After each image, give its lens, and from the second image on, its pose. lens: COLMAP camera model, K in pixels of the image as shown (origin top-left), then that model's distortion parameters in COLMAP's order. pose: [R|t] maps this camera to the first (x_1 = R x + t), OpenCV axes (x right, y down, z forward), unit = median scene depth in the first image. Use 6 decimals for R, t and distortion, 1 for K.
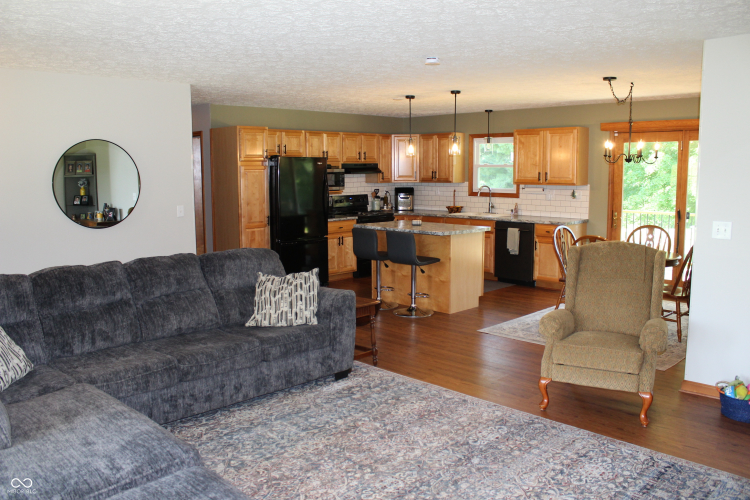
lens RADIAL K [[623.4, 0, 375.0], [0, 623.4, 250.0], [0, 0, 1]] dist [-0.165487, 0.156715]
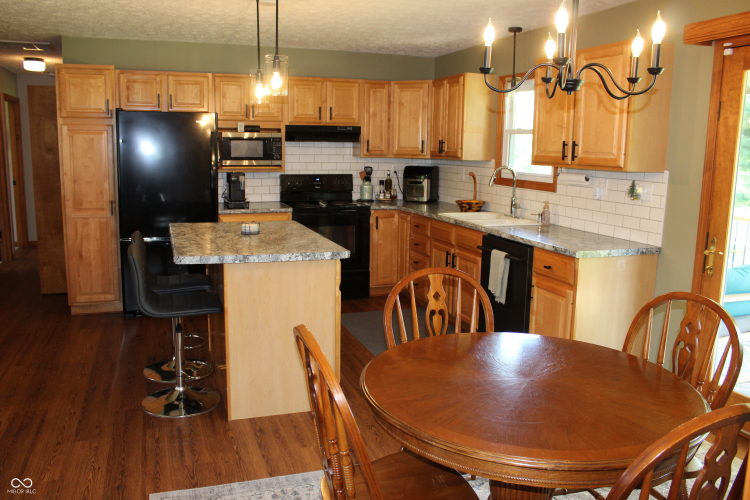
lens RADIAL K [[623.4, 0, 375.0], [0, 623.4, 250.0], [0, 0, 1]] dist [-0.165487, 0.156715]
pose [[0.904521, 0.091502, -0.416497, 0.315406], [-0.077160, 0.995704, 0.051179, -0.050204], [0.419391, -0.014156, 0.907696, 0.459710]]
